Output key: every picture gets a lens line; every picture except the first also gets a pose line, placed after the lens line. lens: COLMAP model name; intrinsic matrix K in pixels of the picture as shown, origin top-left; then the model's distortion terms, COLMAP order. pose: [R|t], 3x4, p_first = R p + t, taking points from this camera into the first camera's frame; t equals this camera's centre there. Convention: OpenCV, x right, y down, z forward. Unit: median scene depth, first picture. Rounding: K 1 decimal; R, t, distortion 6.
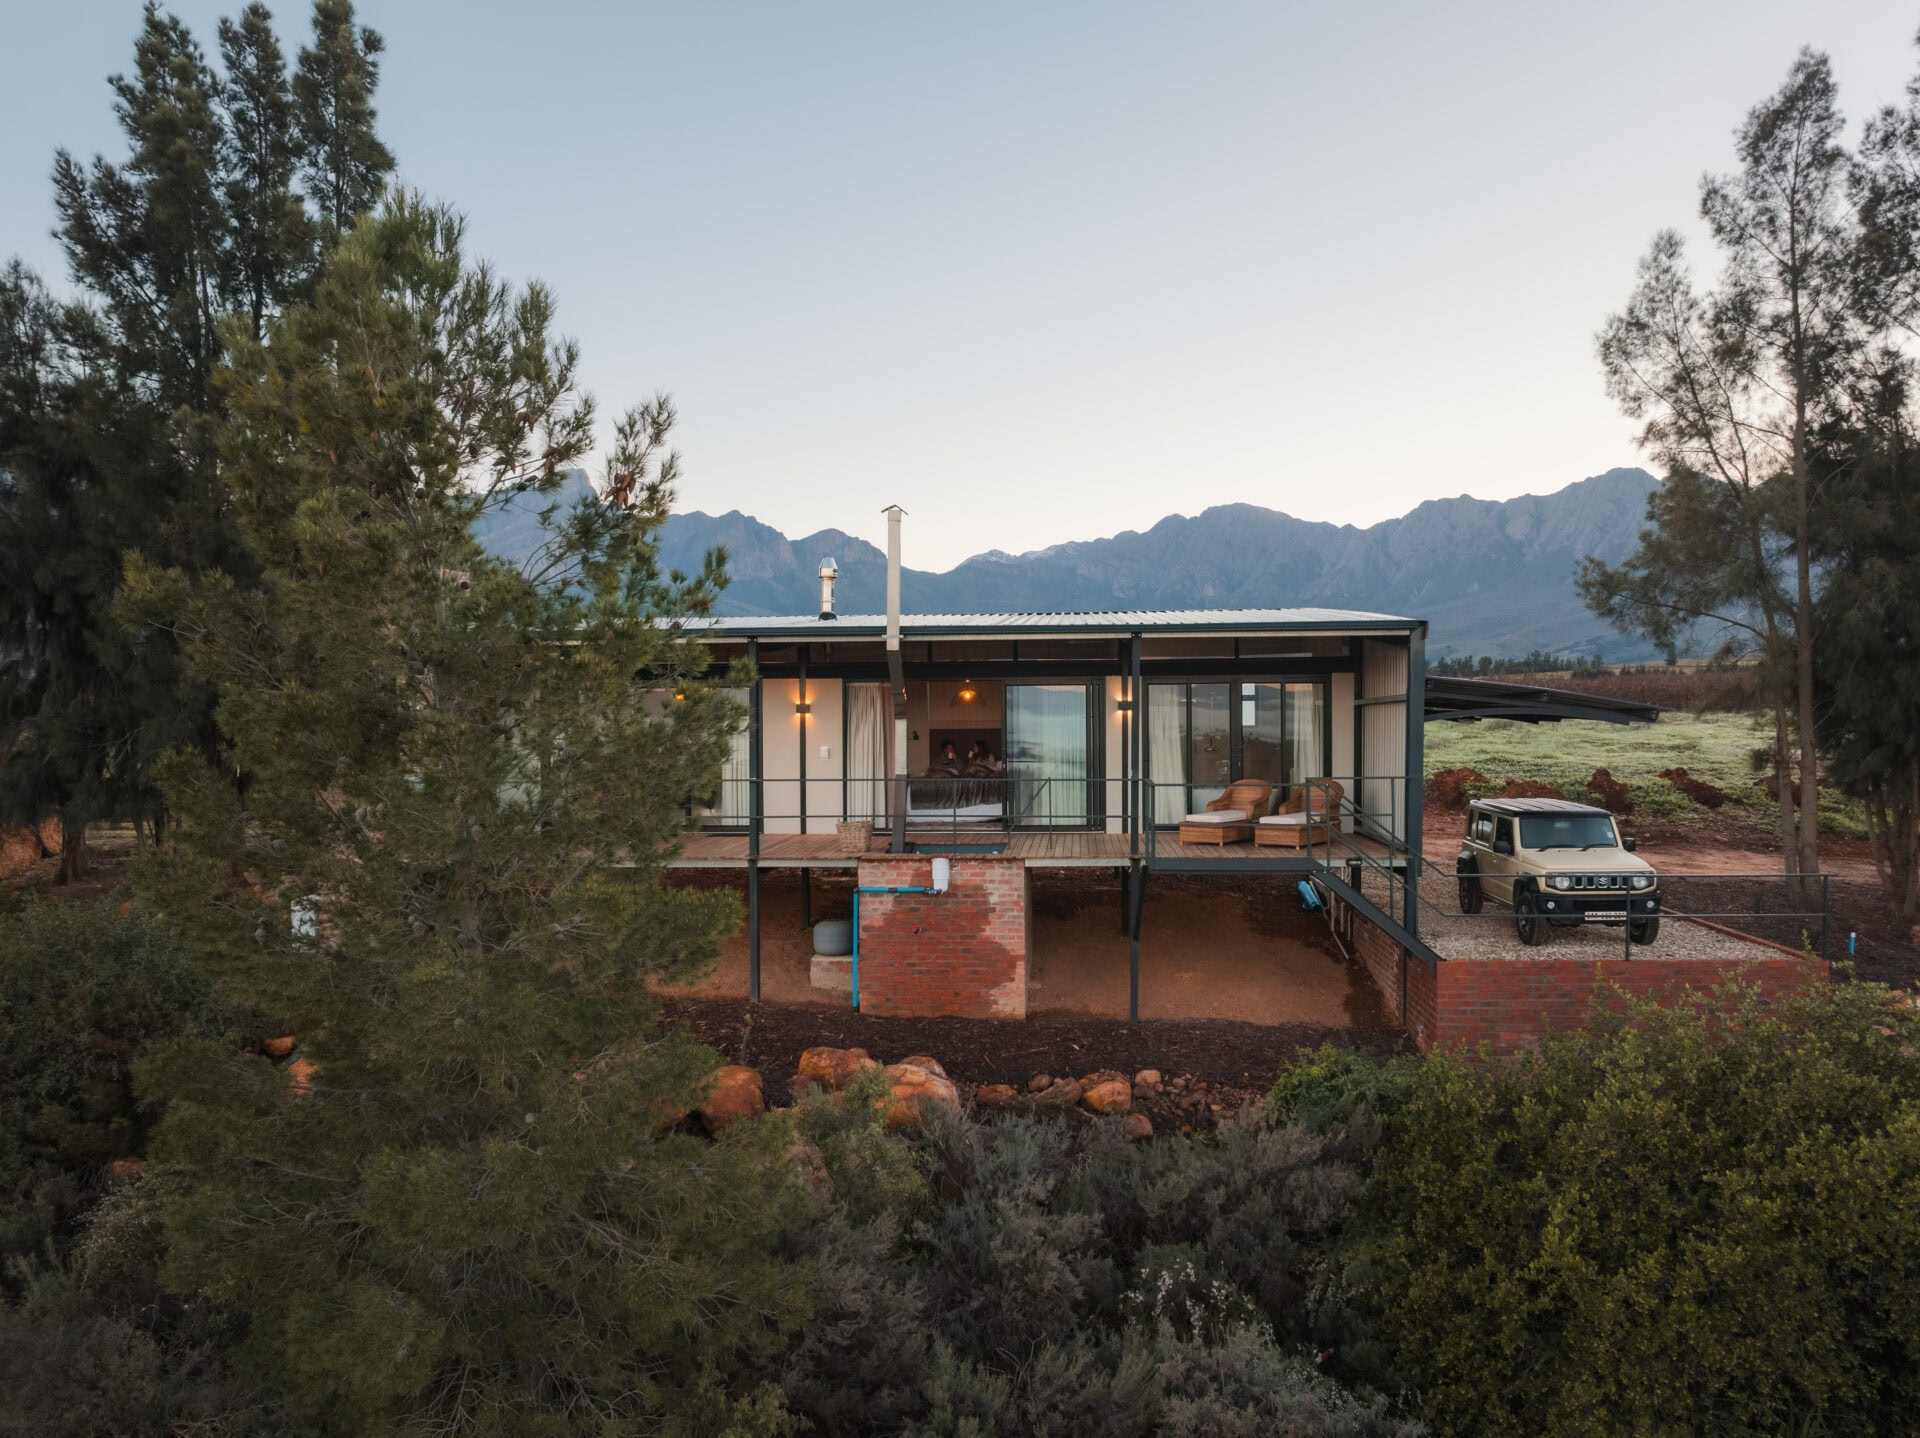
lens RADIAL K [[1363.9, 0, 1004.5], [0, 1363.9, 721.4], [0, 0, 1]] dist [-0.032176, -0.001132]
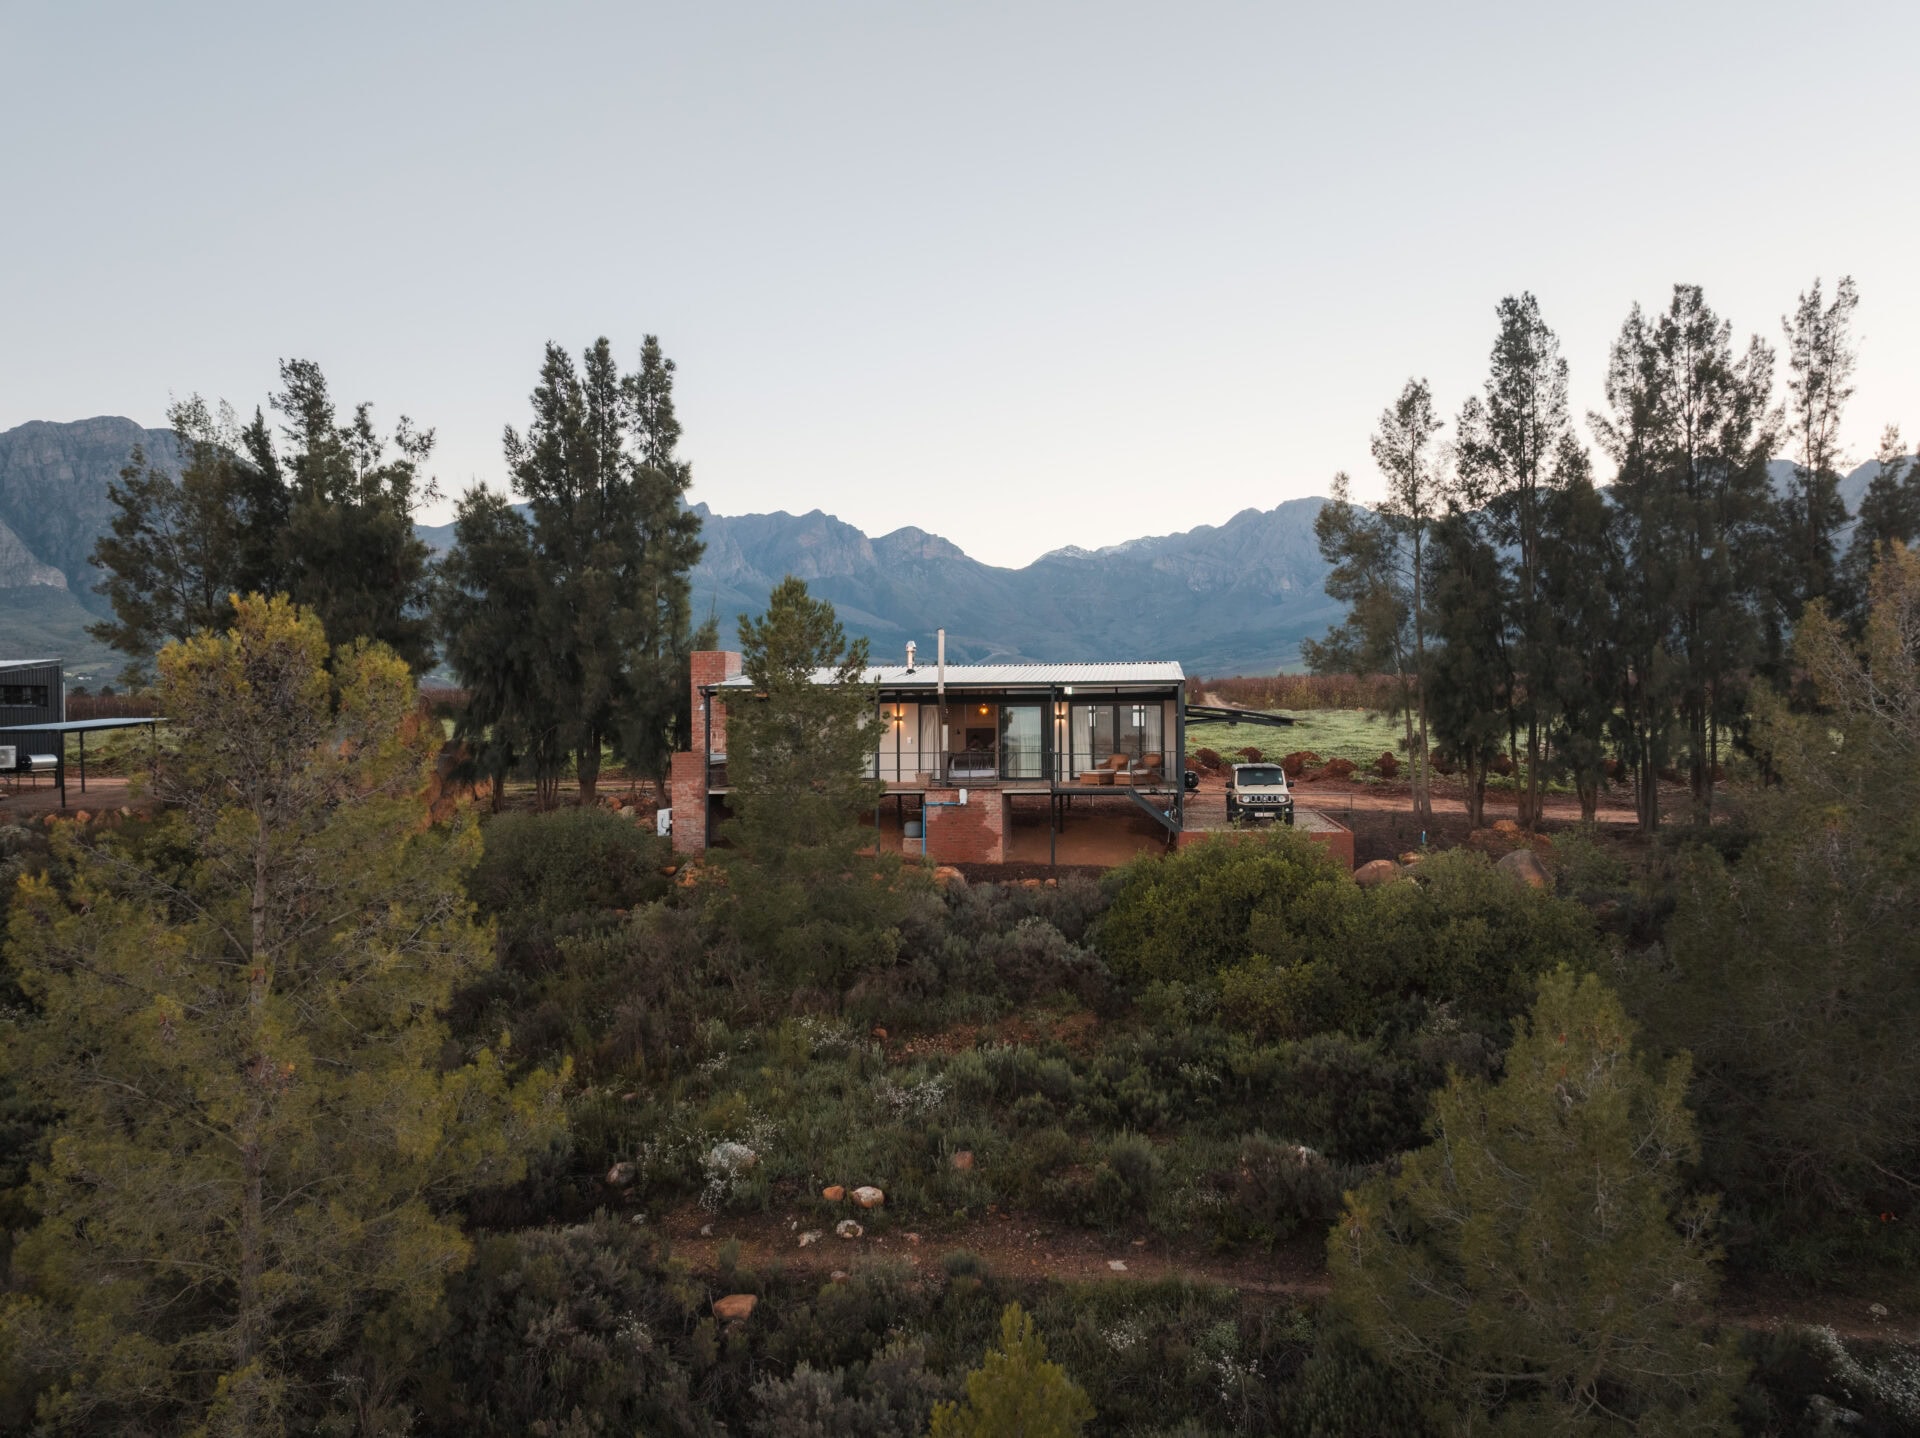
lens RADIAL K [[1363.8, 0, 973.8], [0, 1363.8, 689.9], [0, 0, 1]] dist [-0.039873, -0.001105]
pose [[0.996787, -0.004355, -0.079979, 0.137046], [0.002881, 0.999824, -0.018538, -0.016359], [0.080045, 0.018248, 0.996624, -1.104027]]
